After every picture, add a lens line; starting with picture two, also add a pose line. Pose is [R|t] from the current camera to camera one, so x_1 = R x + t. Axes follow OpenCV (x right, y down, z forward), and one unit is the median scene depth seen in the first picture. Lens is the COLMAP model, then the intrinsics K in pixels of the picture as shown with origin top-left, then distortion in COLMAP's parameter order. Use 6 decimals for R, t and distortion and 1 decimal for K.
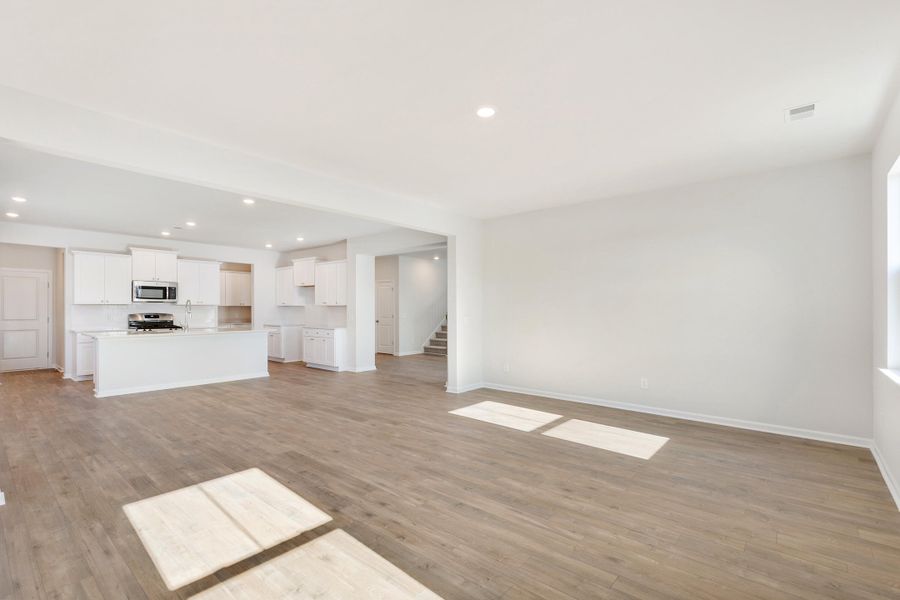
lens RADIAL K [[412.8, 0, 450.0], [0, 412.8, 304.9], [0, 0, 1]] dist [0.014392, -0.002787]
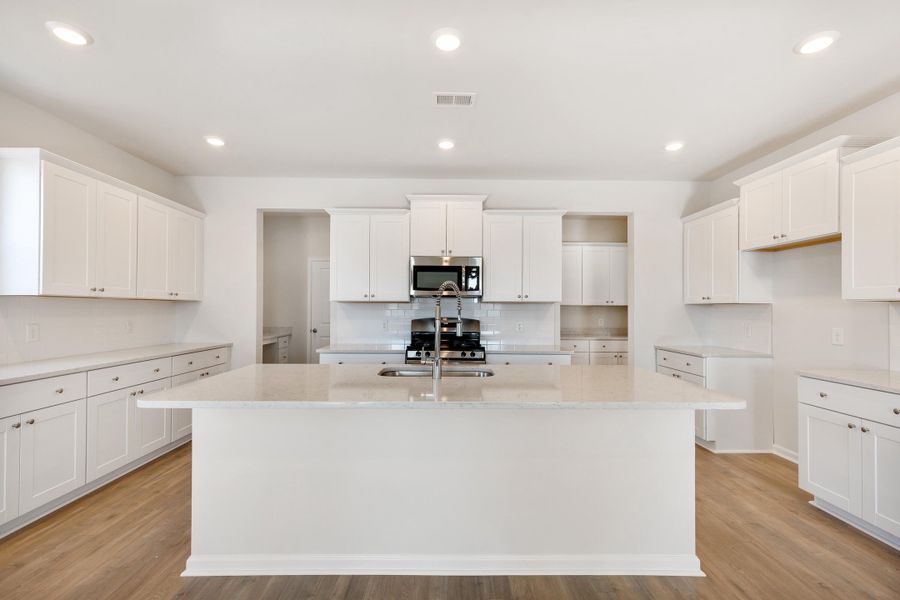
lens RADIAL K [[412.8, 0, 449.3], [0, 412.8, 304.3], [0, 0, 1]] dist [0.014392, -0.002787]
pose [[0.657722, -0.006186, -0.753235, -0.313084], [0.002891, 0.999980, -0.005688, 0.005243], [0.753255, 0.001563, 0.657726, 0.648562]]
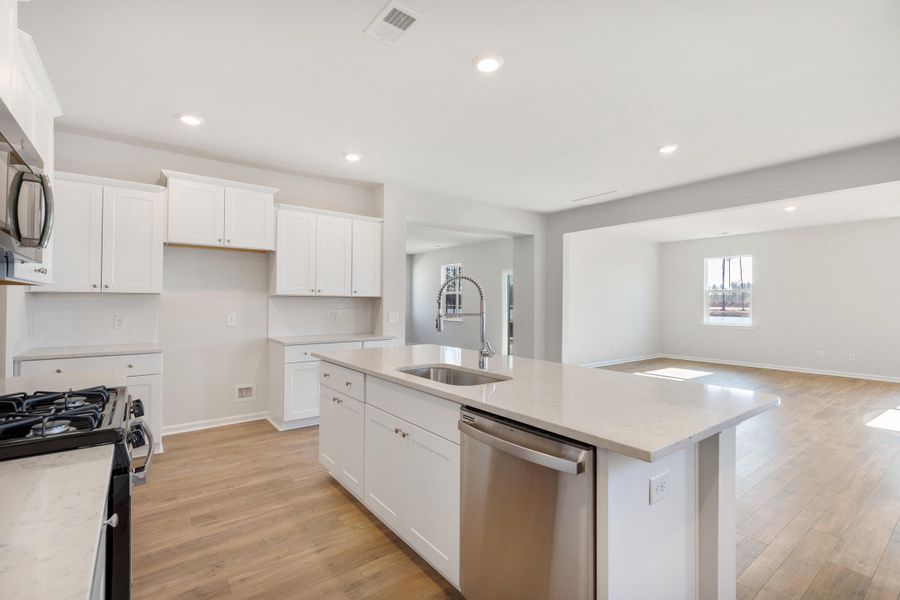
lens RADIAL K [[412.8, 0, 452.1], [0, 412.8, 295.8], [0, 0, 1]] dist [0.014392, -0.002787]
pose [[0.206288, 0.013536, 0.978398, -0.803355], [-0.014775, 0.999833, -0.010718, 0.004764], [-0.978380, -0.012245, 0.206454, 0.781803]]
